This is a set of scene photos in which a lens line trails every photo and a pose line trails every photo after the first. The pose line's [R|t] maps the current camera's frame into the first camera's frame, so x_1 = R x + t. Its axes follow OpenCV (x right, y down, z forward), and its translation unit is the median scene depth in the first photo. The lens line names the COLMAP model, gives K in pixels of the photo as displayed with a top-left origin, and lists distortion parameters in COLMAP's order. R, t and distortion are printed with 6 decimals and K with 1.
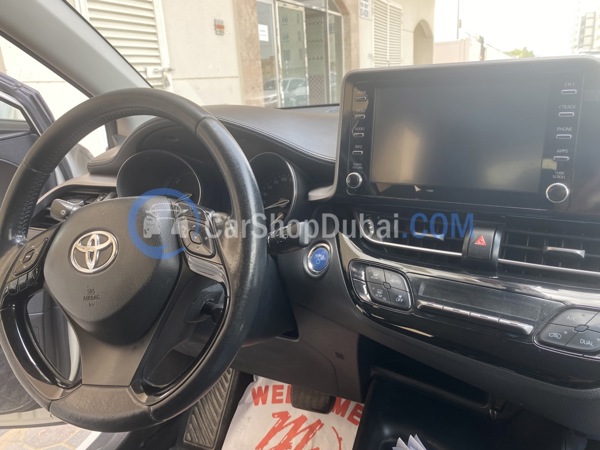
lens RADIAL K [[461.2, 0, 300.0], [0, 461.2, 225.0], [0, 0, 1]] dist [0.004202, 0.005387]
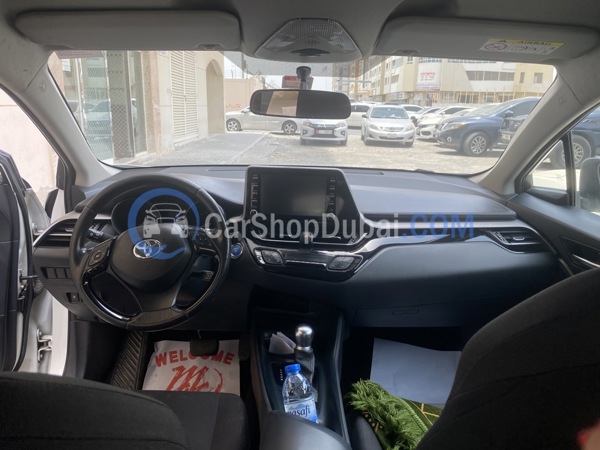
lens RADIAL K [[461.2, 0, 300.0], [0, 461.2, 225.0], [0, 0, 1]] dist [0.004202, 0.005387]
pose [[0.904378, -0.035455, 0.425256, -0.315816], [0.058754, 0.997397, -0.041796, 0.033767], [-0.422668, 0.062785, 0.904107, -0.568003]]
